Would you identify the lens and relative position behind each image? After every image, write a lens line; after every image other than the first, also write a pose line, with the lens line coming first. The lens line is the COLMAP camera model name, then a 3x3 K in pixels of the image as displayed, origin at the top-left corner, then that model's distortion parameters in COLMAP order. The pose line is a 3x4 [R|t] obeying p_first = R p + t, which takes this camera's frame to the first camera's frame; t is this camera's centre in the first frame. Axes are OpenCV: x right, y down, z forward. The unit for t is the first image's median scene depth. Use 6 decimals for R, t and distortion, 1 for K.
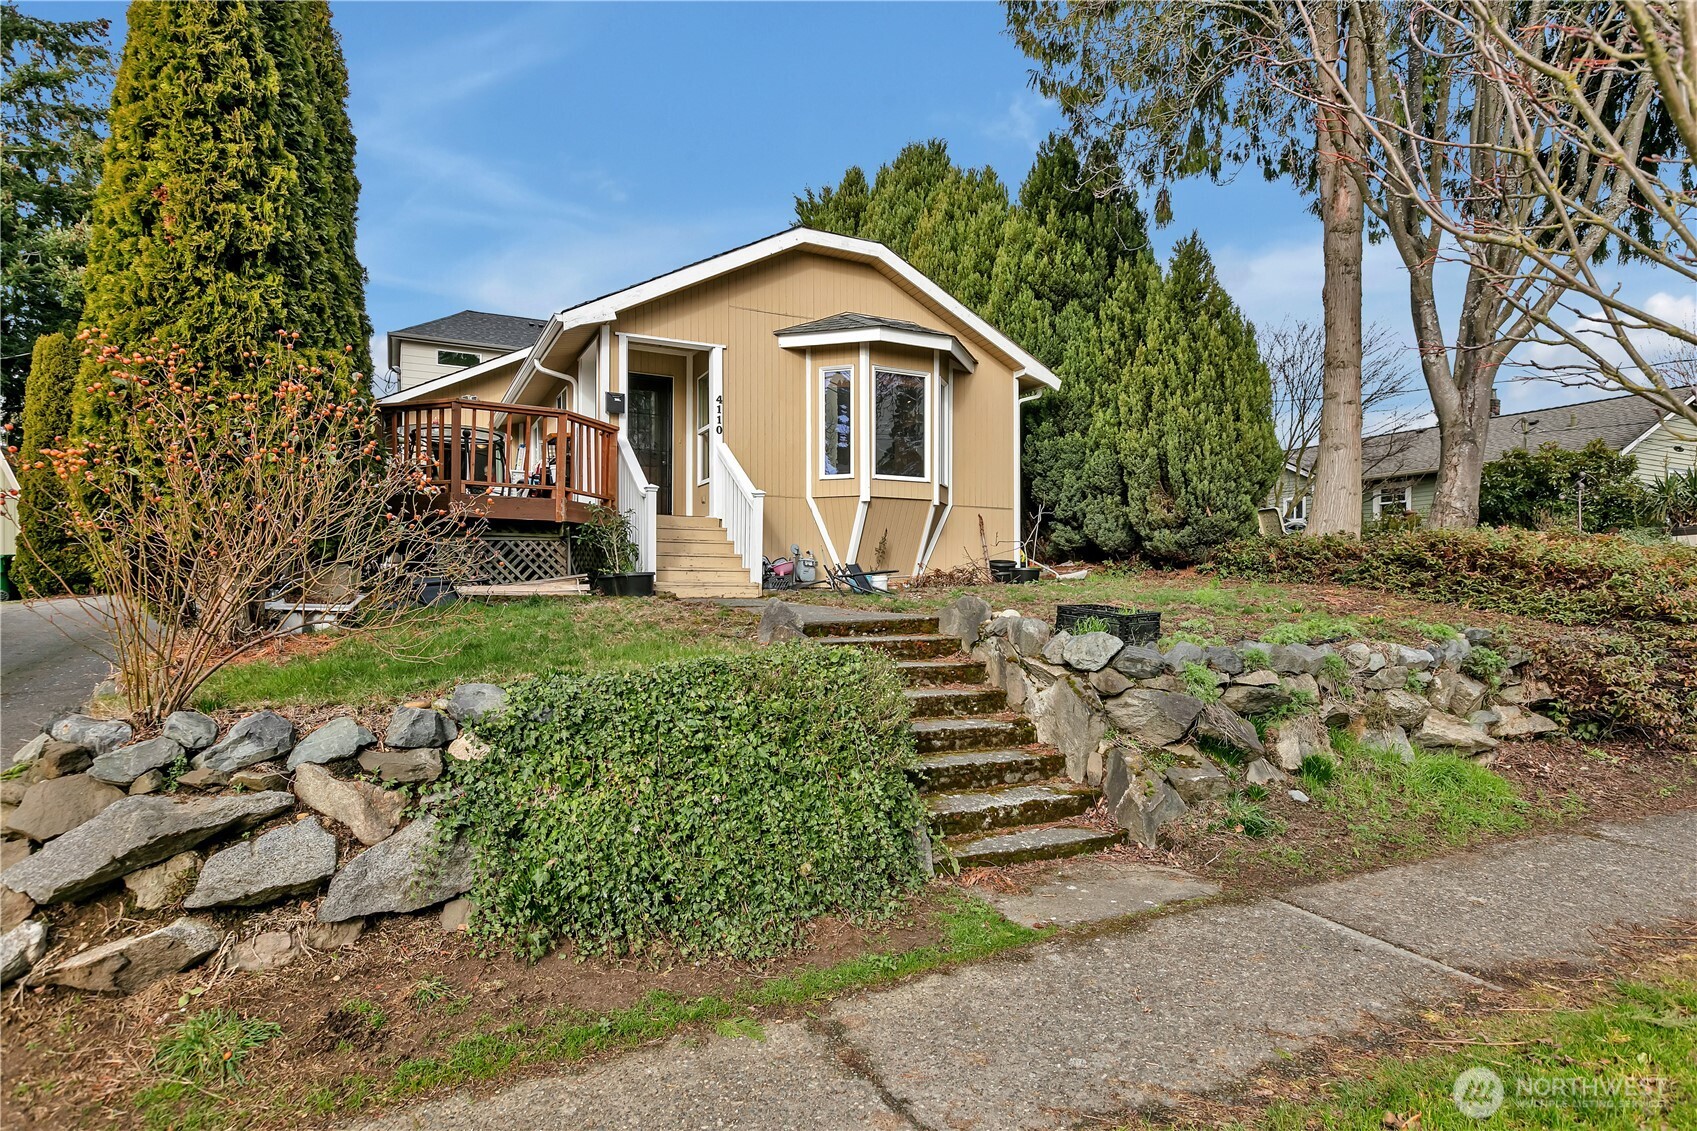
lens RADIAL K [[777.9, 0, 848.5], [0, 777.9, 565.5], [0, 0, 1]] dist [-0.001394, 0.000032]
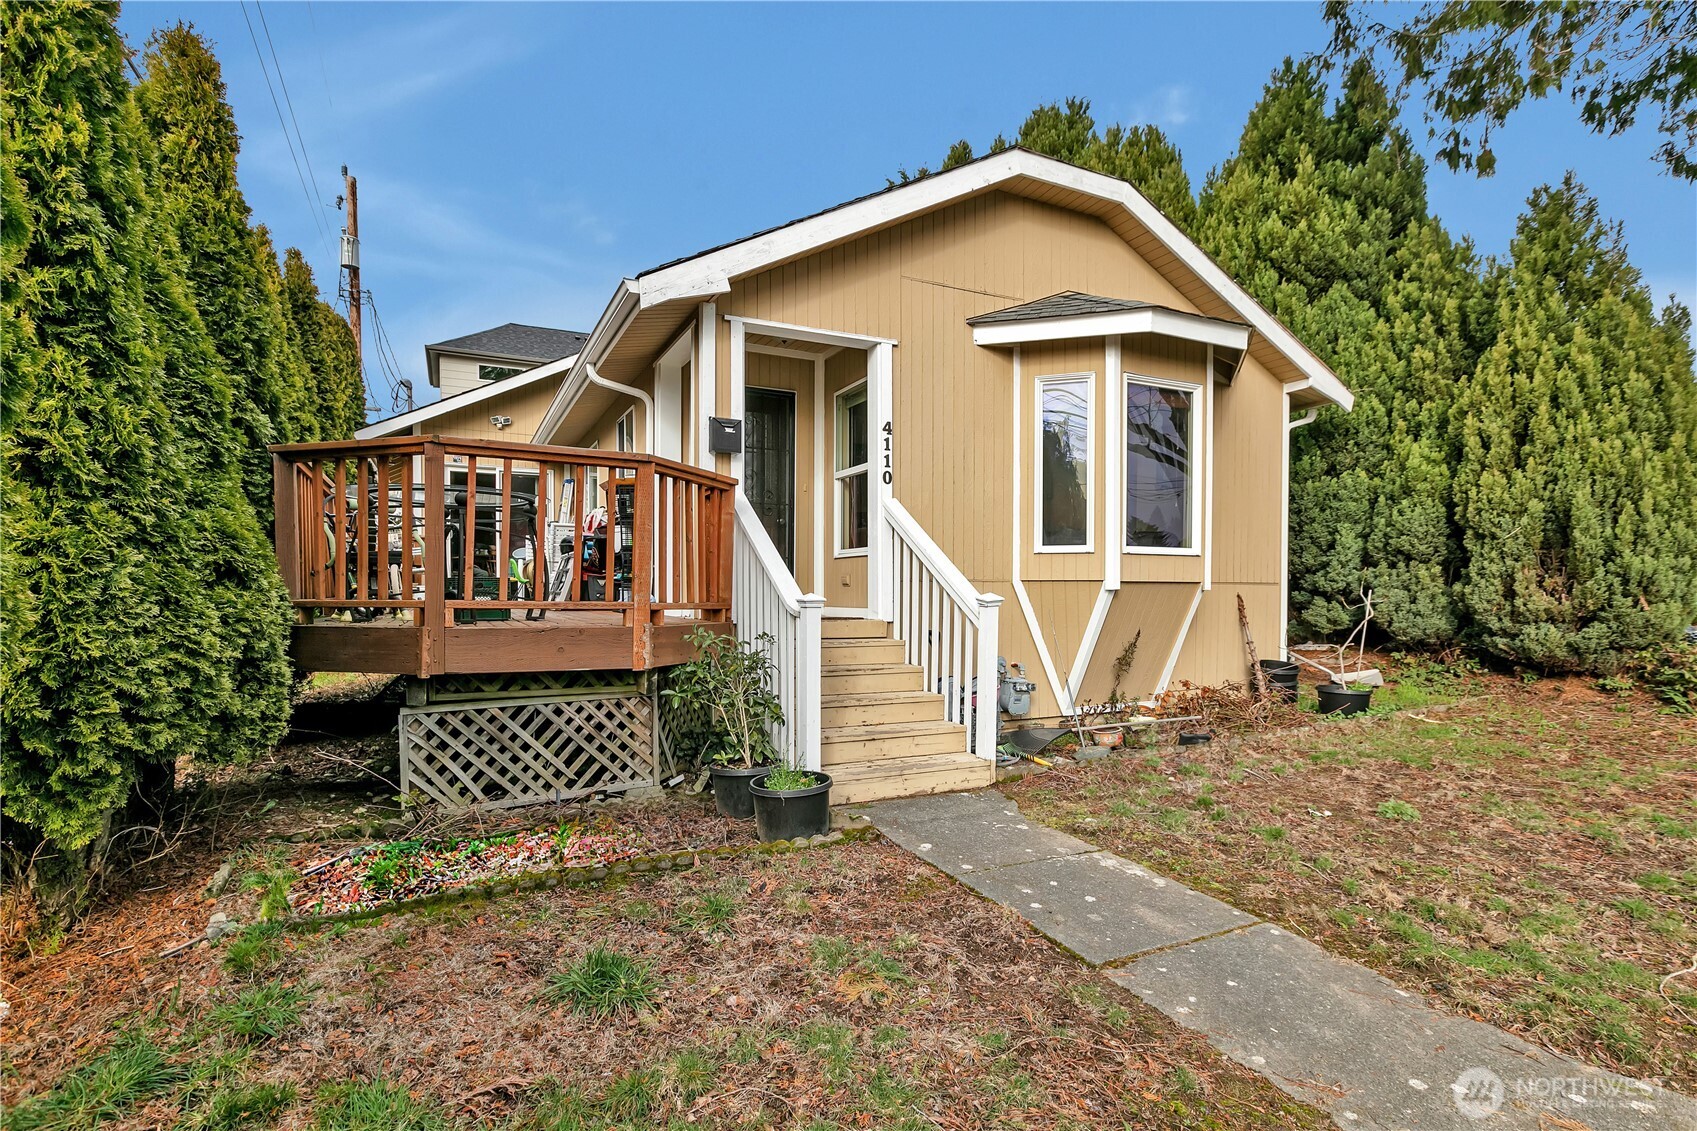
lens RADIAL K [[787.7, 0, 894.3], [0, 787.7, 595.0], [0, 0, 1]] dist [0.000748, -0.000003]
pose [[0.999982, 0.000523, -0.006011, -0.148142], [-0.000441, 0.999906, 0.013706, -0.085105], [0.006017, -0.013703, 0.999888, 0.354351]]
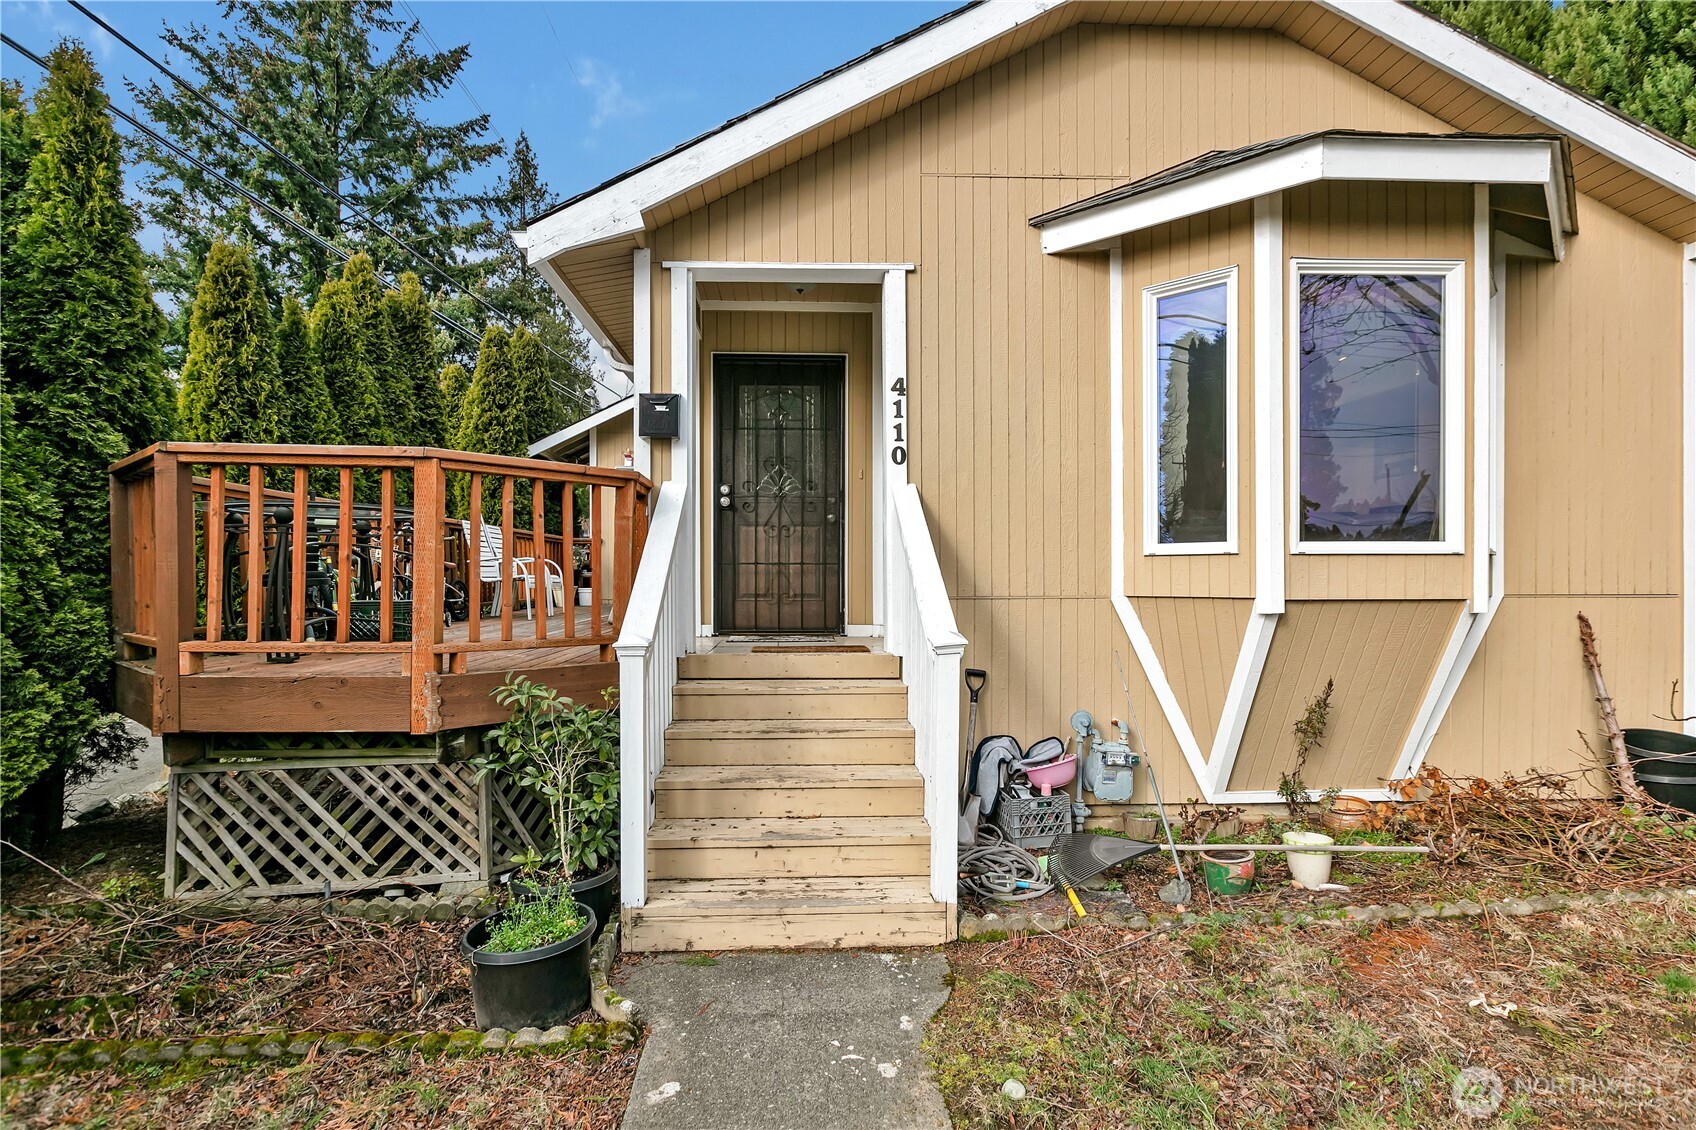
lens RADIAL K [[807.3, 0, 848.2], [0, 807.3, 577.5], [0, 0, 1]] dist [0.003280, -0.000424]
pose [[0.912032, -0.006531, -0.410067, -0.004694], [0.007521, 0.999971, 0.000803, -0.100097], [0.410050, -0.003816, 0.912055, 0.537911]]
